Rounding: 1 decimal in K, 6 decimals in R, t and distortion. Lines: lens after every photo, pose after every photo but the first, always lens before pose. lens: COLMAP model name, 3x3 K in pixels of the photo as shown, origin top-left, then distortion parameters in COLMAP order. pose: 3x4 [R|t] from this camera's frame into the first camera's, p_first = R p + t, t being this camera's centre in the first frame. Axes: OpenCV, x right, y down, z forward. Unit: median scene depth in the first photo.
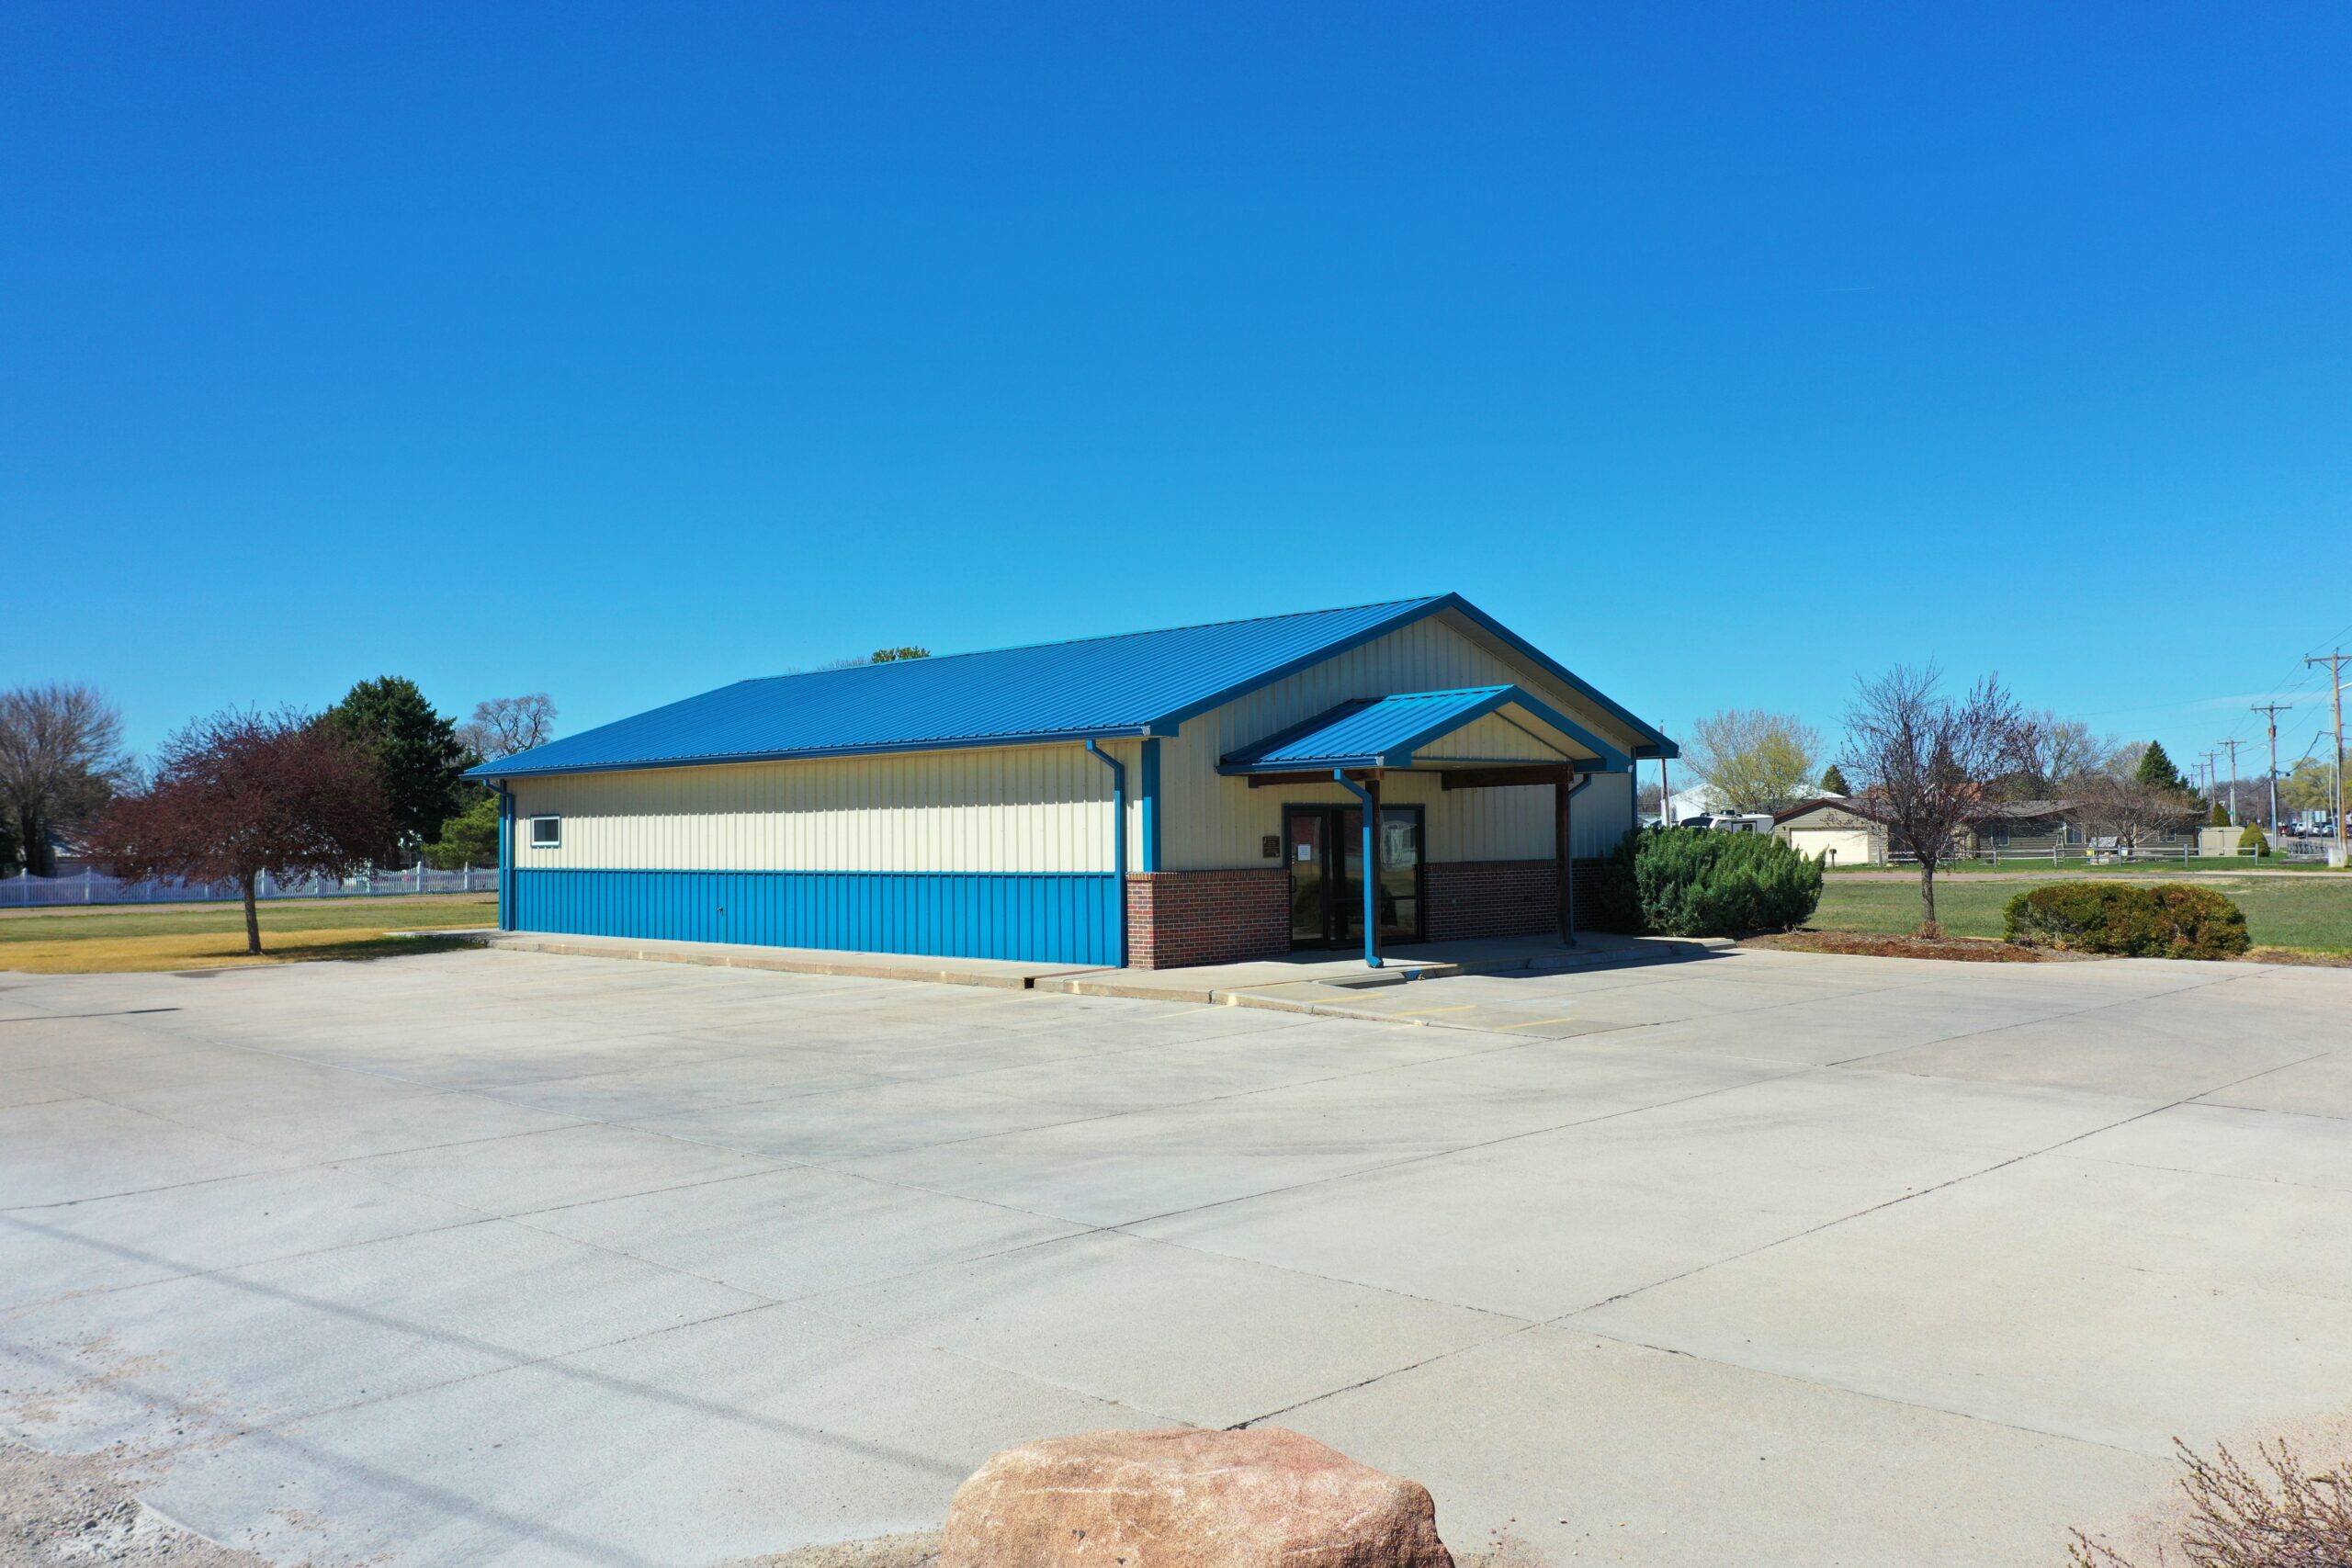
lens RADIAL K [[1846.0, 0, 1176.0], [0, 1846.0, 784.0], [0, 0, 1]] dist [0.007733, -0.001836]
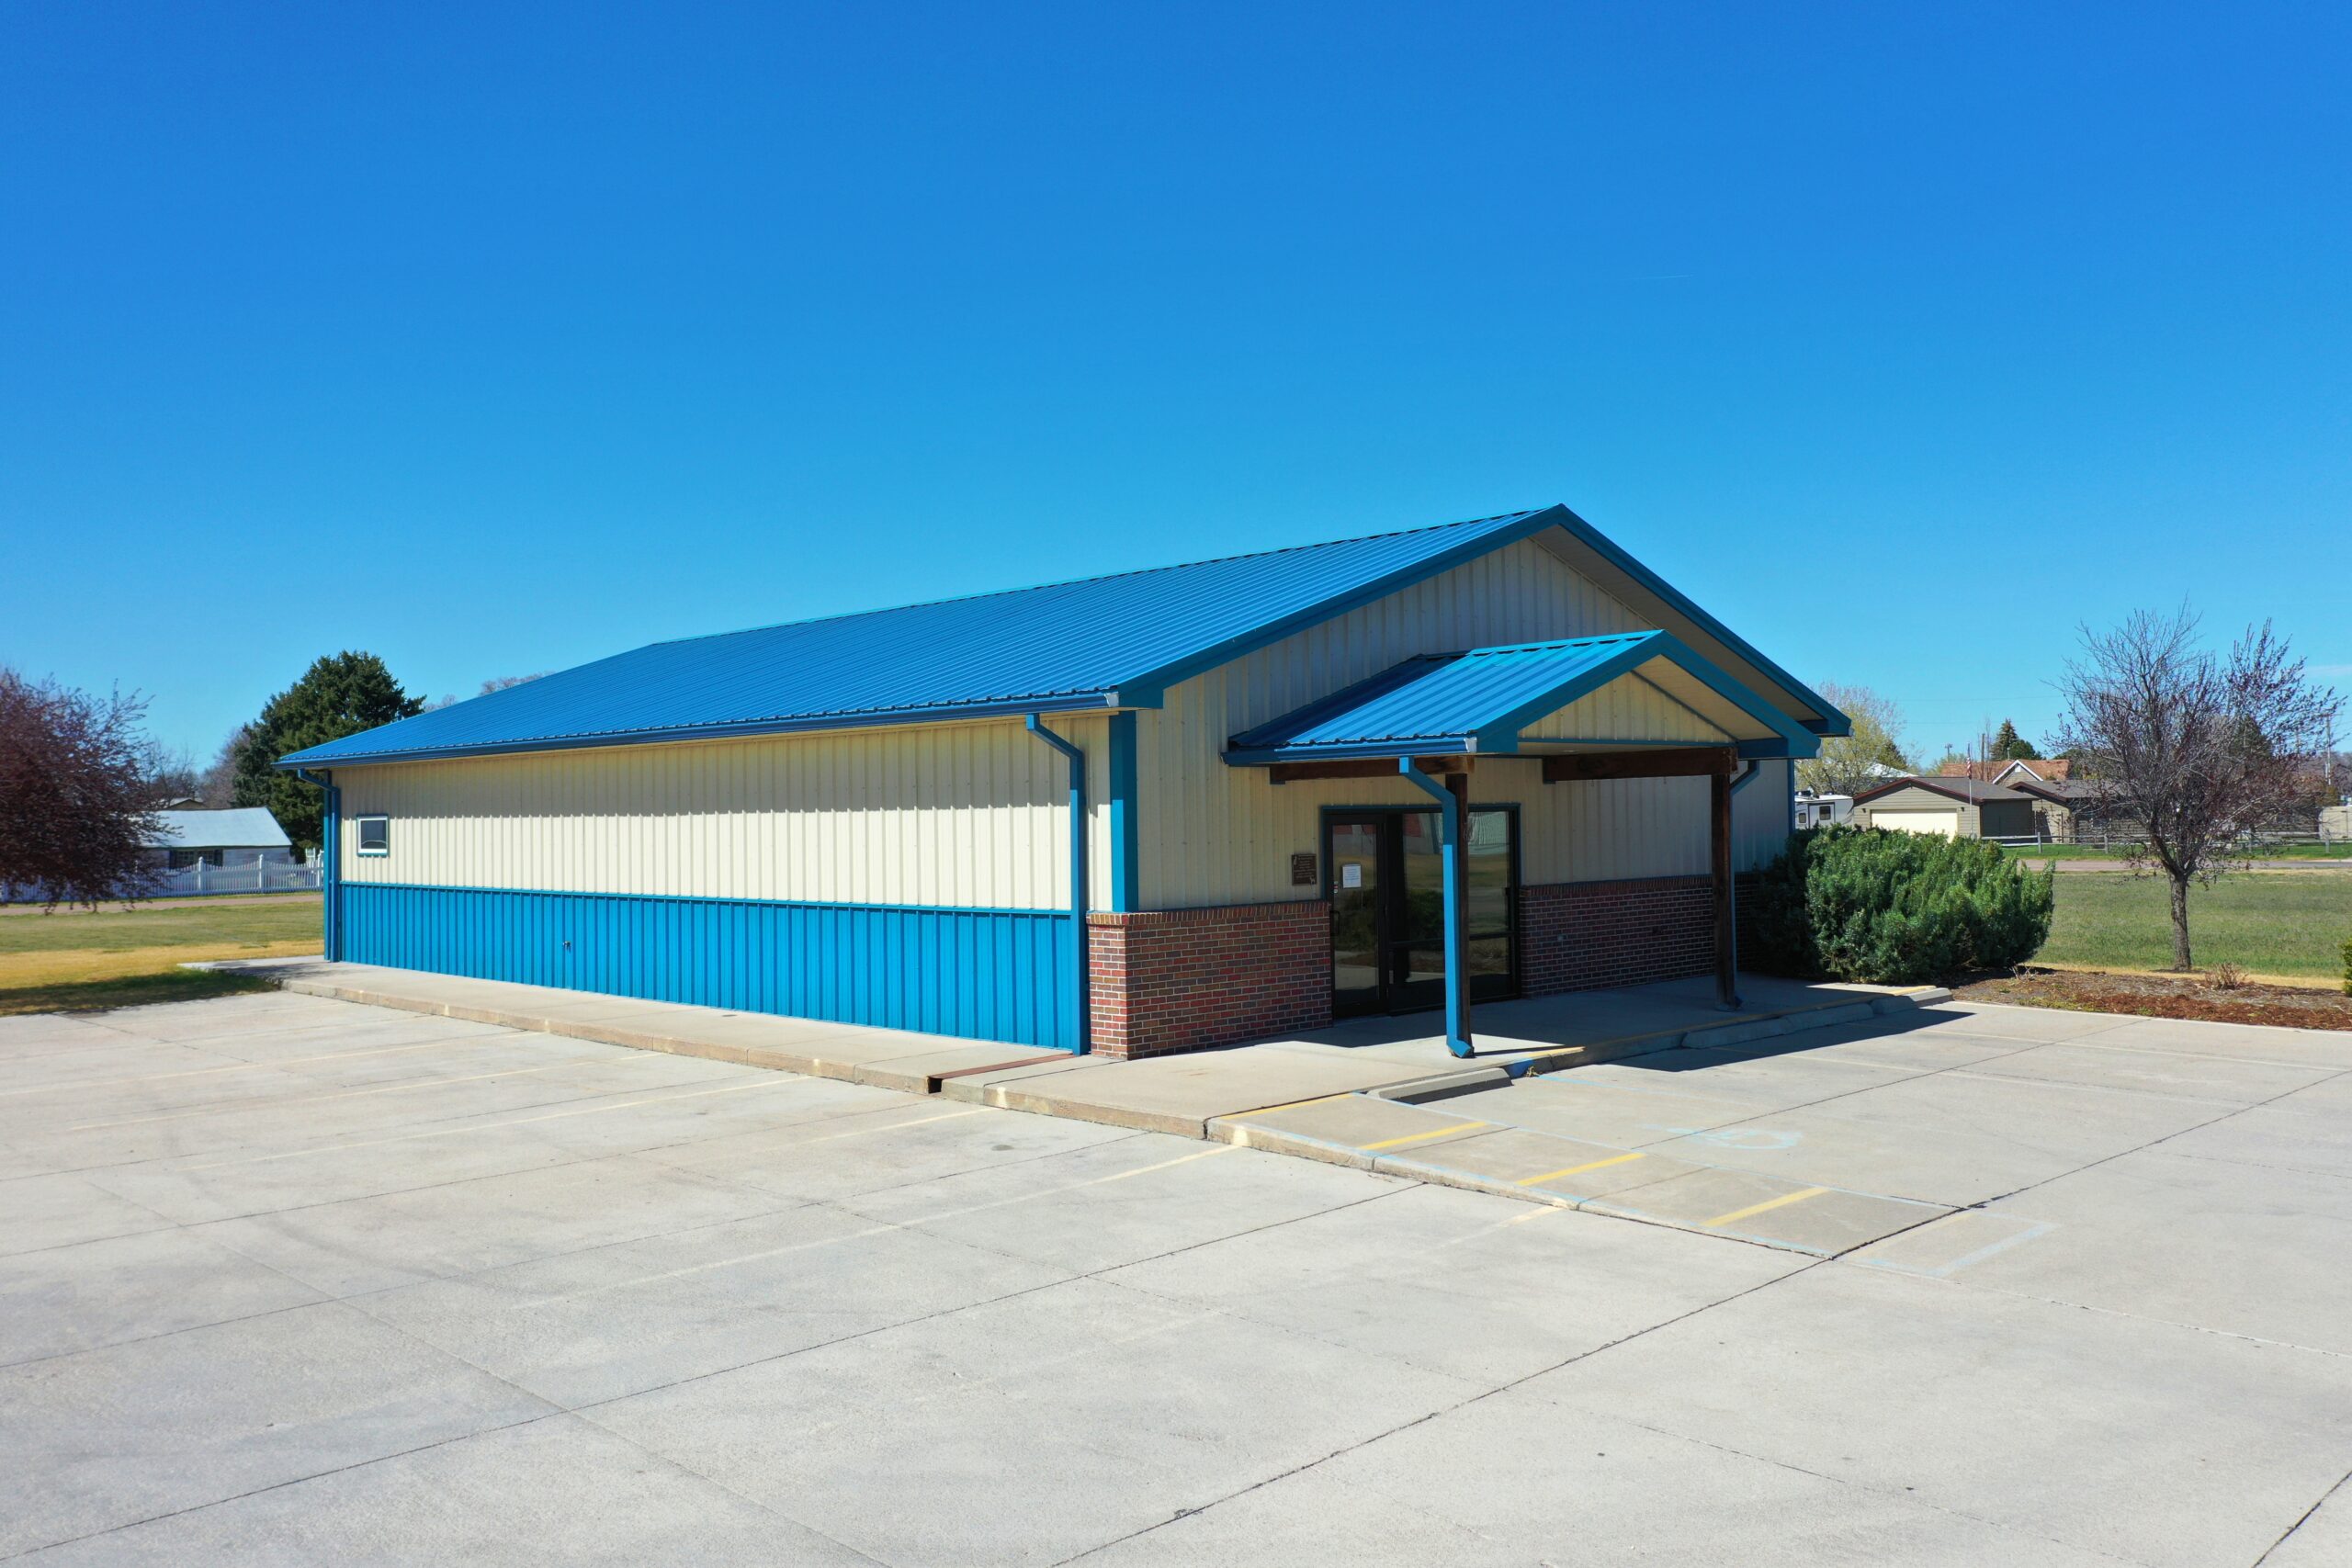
lens RADIAL K [[1846.0, 0, 1176.0], [0, 1846.0, 784.0], [0, 0, 1]] dist [0.007733, -0.001836]
pose [[0.999830, -0.003556, -0.018085, 0.015838], [0.003777, 0.999919, 0.012194, -0.005882], [0.018040, -0.012260, 0.999762, 0.299248]]
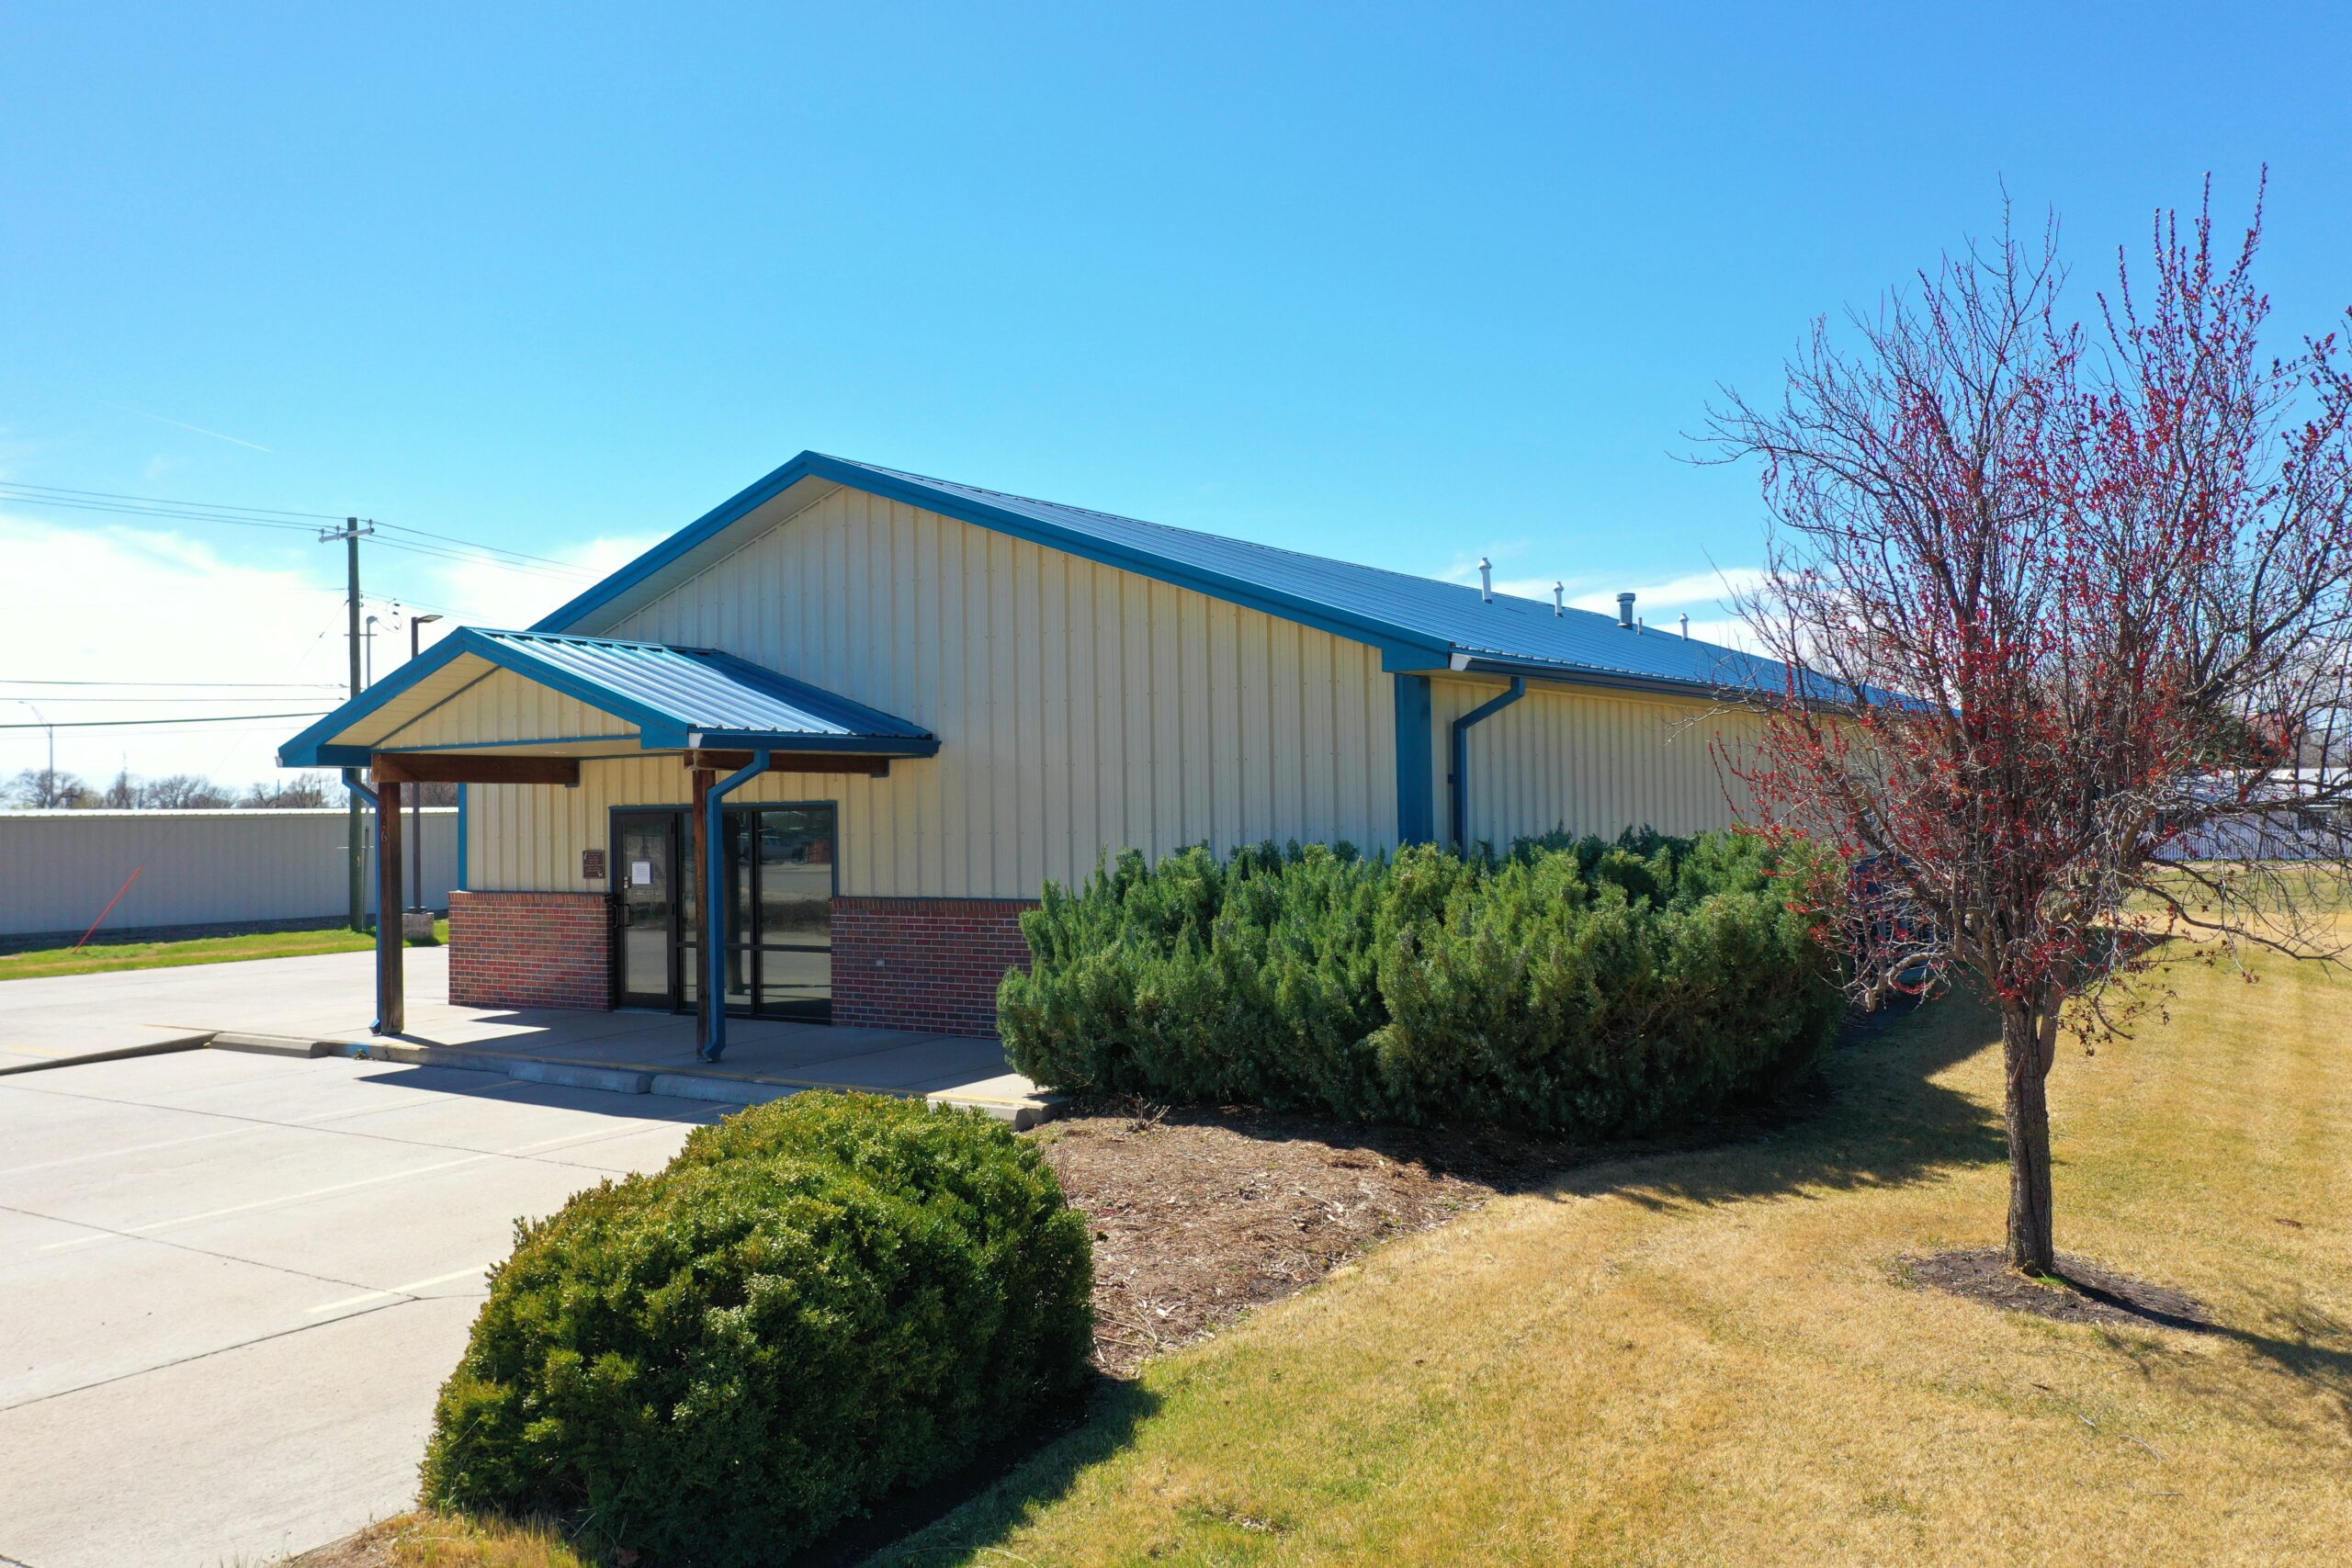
lens RADIAL K [[1846.0, 0, 1176.0], [0, 1846.0, 784.0], [0, 0, 1]] dist [0.007733, -0.001836]
pose [[0.194921, -0.003815, -0.980811, 0.797352], [0.044499, 0.998997, 0.004958, 0.007890], [0.979809, -0.044612, 0.194896, 1.037293]]
